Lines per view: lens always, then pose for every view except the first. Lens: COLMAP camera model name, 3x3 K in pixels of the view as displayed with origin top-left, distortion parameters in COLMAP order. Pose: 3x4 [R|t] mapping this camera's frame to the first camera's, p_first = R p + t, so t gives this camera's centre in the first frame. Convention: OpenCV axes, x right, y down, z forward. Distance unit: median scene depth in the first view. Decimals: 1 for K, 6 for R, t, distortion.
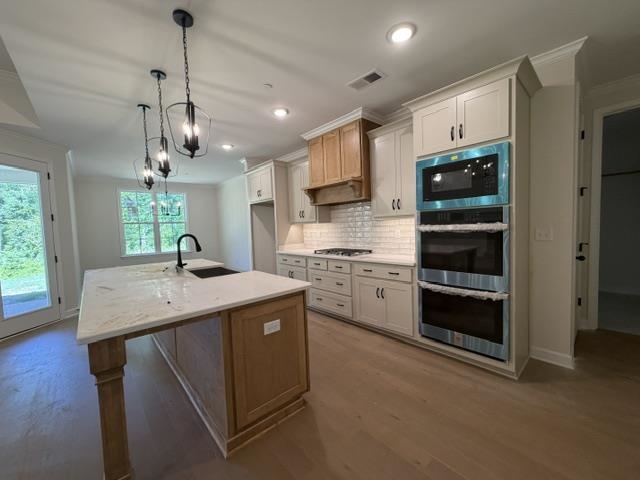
lens RADIAL K [[257.0, 0, 320.0], [0, 257.0, 240.0], [0, 0, 1]] dist [0.000444, -0.000085]
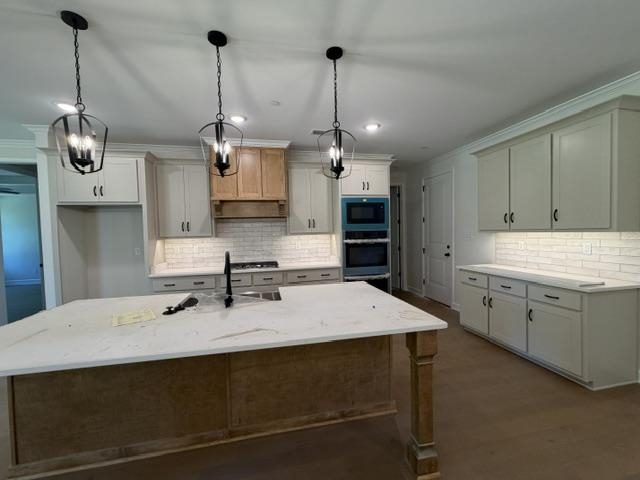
lens RADIAL K [[257.3, 0, 319.6], [0, 257.3, 252.3], [0, 0, 1]] dist [0.000488, -0.000011]
pose [[0.497701, -0.045605, 0.866149, -0.835033], [0.051556, 0.998406, 0.022944, -0.020564], [-0.865815, 0.033236, 0.499259, 0.308601]]
